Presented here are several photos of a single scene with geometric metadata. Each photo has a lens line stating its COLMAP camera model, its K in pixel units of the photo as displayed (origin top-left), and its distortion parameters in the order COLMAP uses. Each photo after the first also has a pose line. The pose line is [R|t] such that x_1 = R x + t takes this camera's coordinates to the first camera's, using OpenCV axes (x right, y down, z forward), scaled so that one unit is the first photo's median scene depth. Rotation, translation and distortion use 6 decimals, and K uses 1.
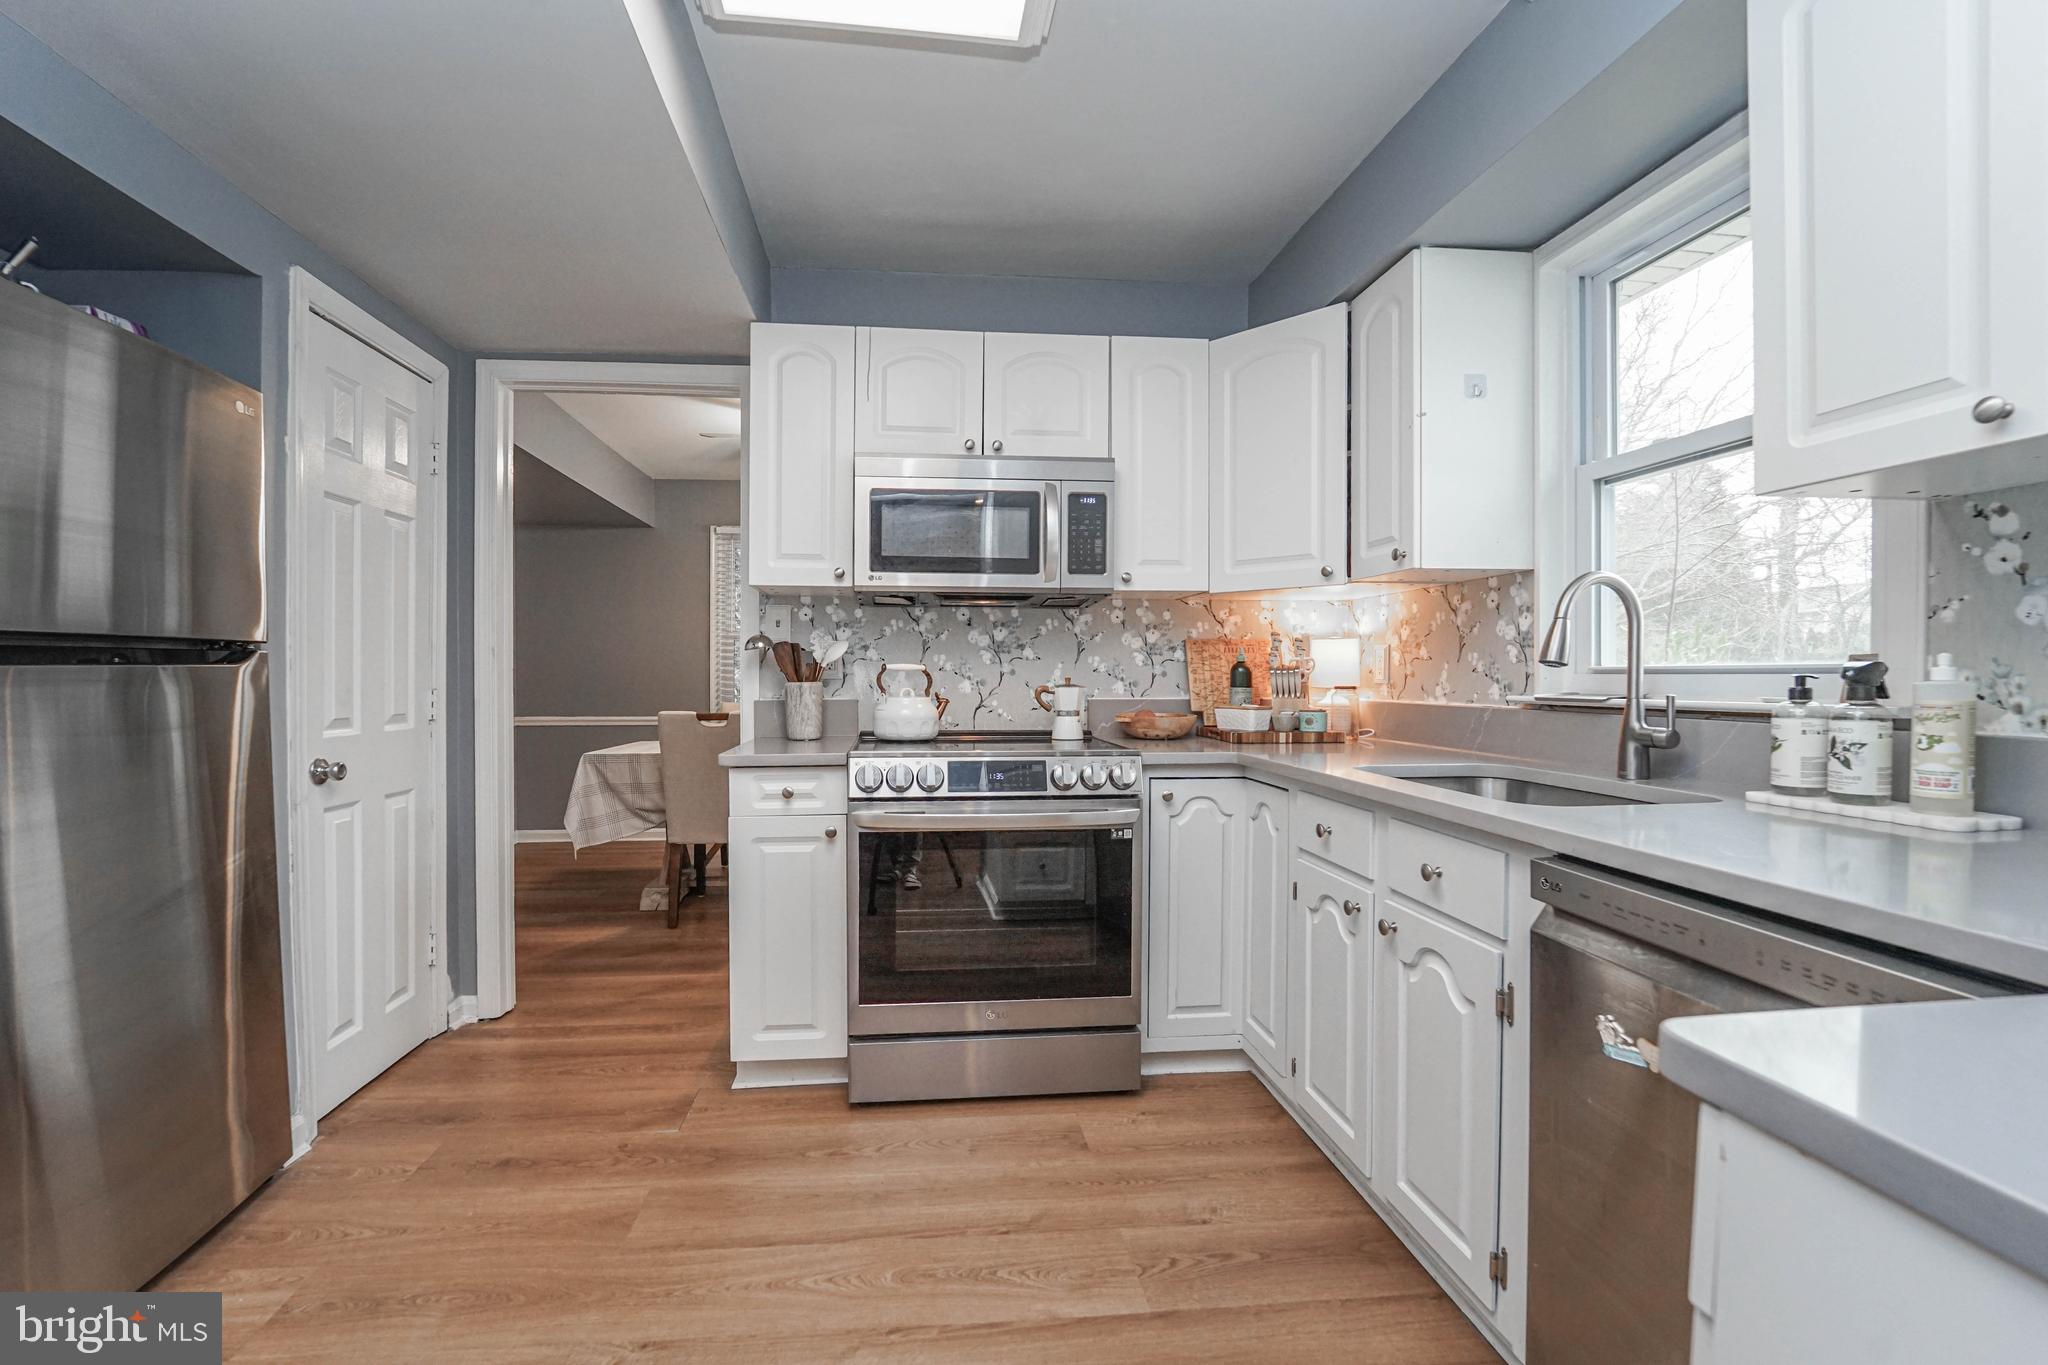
lens RADIAL K [[865.3, 0, 1008.4], [0, 865.3, 688.6], [0, 0, 1]] dist [-0.024119, -0.000420]
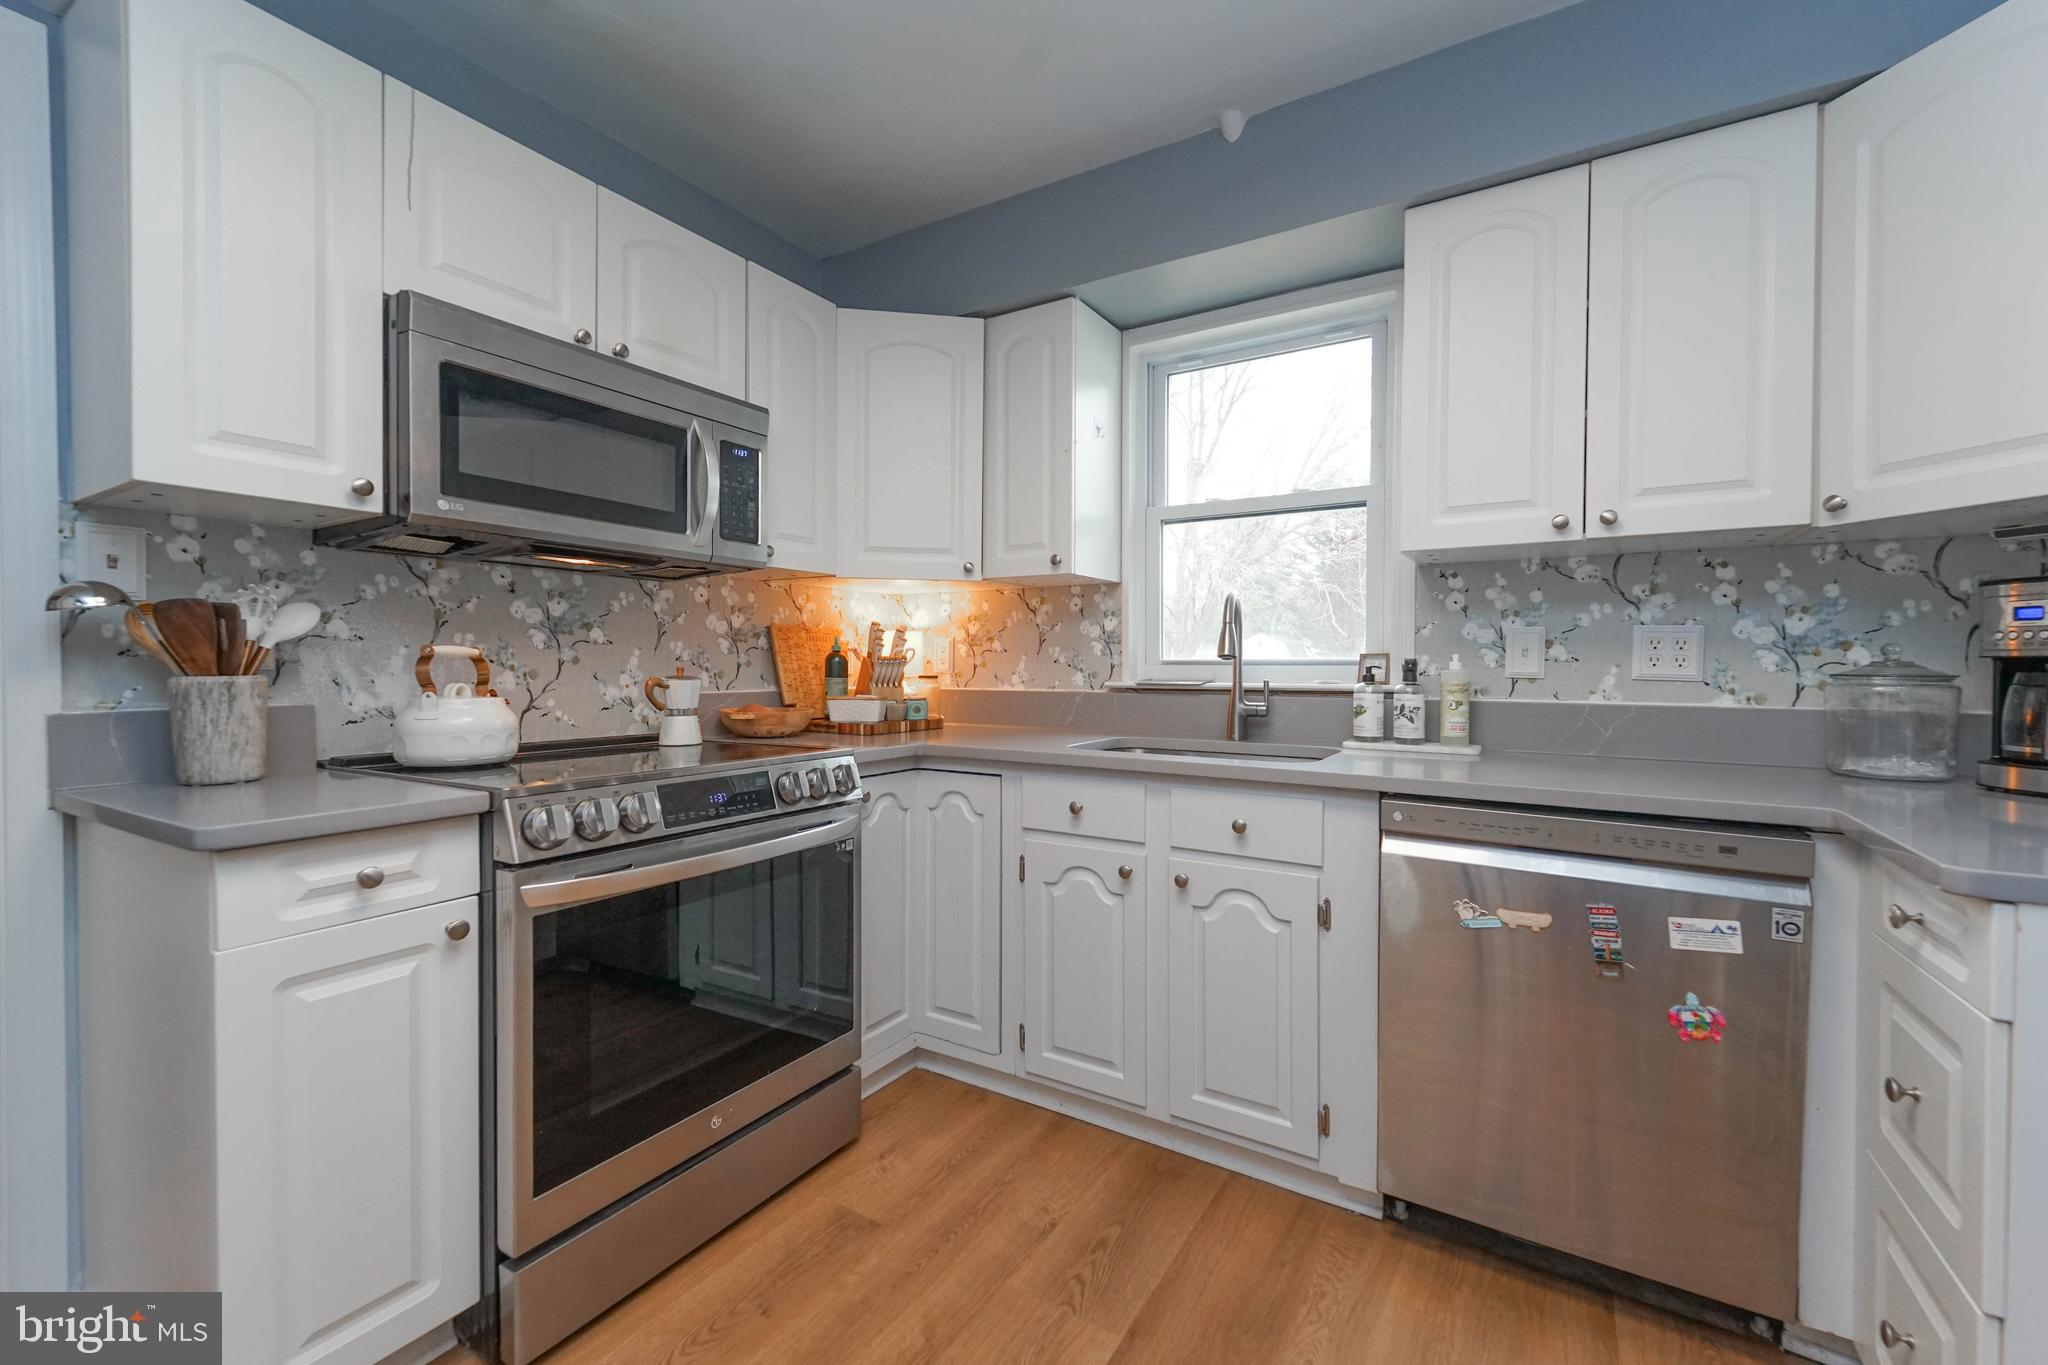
lens RADIAL K [[818.8, 0, 1025.5], [0, 818.8, 669.8], [0, 0, 1]] dist [0.005015, -0.001800]
pose [[0.607339, -0.002393, 0.794439, -0.396690], [0.009012, 0.999952, -0.003878, -0.005452], [-0.794392, 0.009515, 0.607331, 0.335696]]
